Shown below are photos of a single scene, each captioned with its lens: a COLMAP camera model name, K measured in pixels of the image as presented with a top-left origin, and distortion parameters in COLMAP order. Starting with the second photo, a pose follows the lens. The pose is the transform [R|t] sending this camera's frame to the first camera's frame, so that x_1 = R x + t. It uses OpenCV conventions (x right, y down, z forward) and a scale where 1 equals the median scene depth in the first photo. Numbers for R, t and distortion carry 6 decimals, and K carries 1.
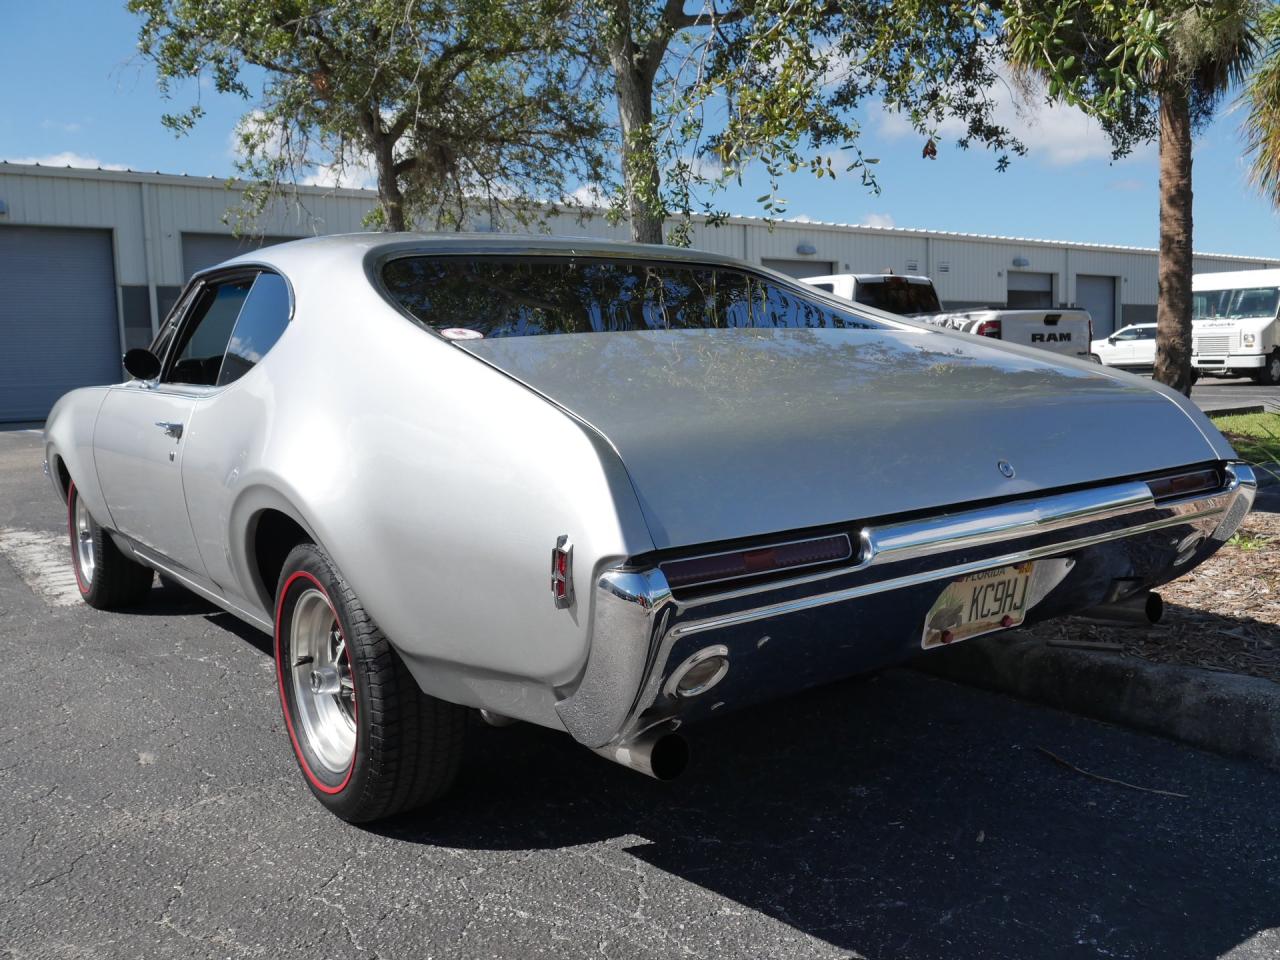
lens RADIAL K [[1072.5, 0, 660.0], [0, 1072.5, 483.8], [0, 0, 1]] dist [-0.012343, -0.003905]
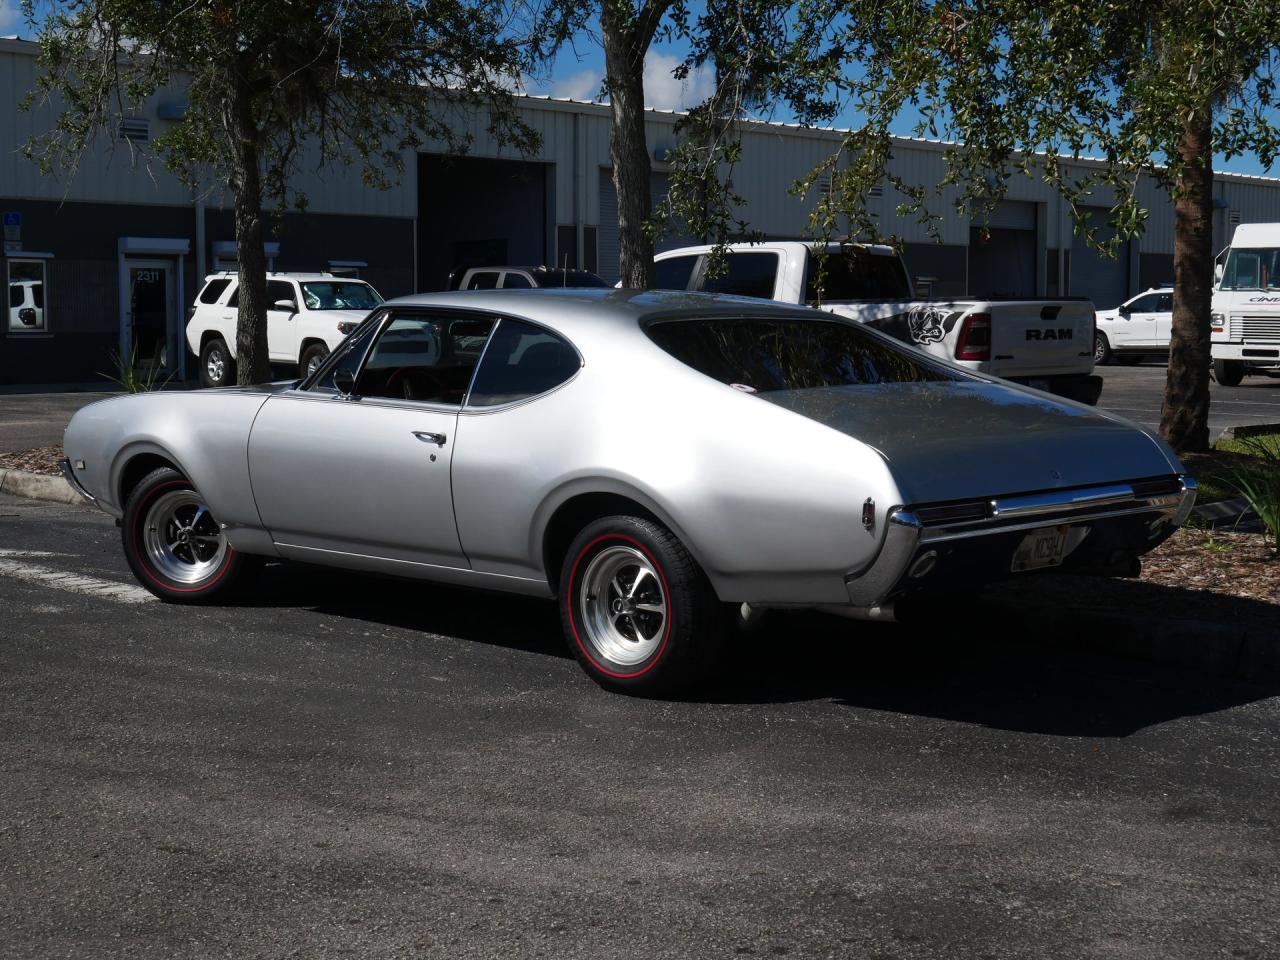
lens RADIAL K [[2063.5, 0, 640.0], [0, 2063.5, 480.0], [0, 0, 1]] dist [0.002451, -0.048136]
pose [[0.985762, 0.018880, 0.167086, -0.252747], [-0.014287, 0.999487, -0.028650, 0.028287], [-0.167541, 0.025855, 0.985526, -0.616384]]
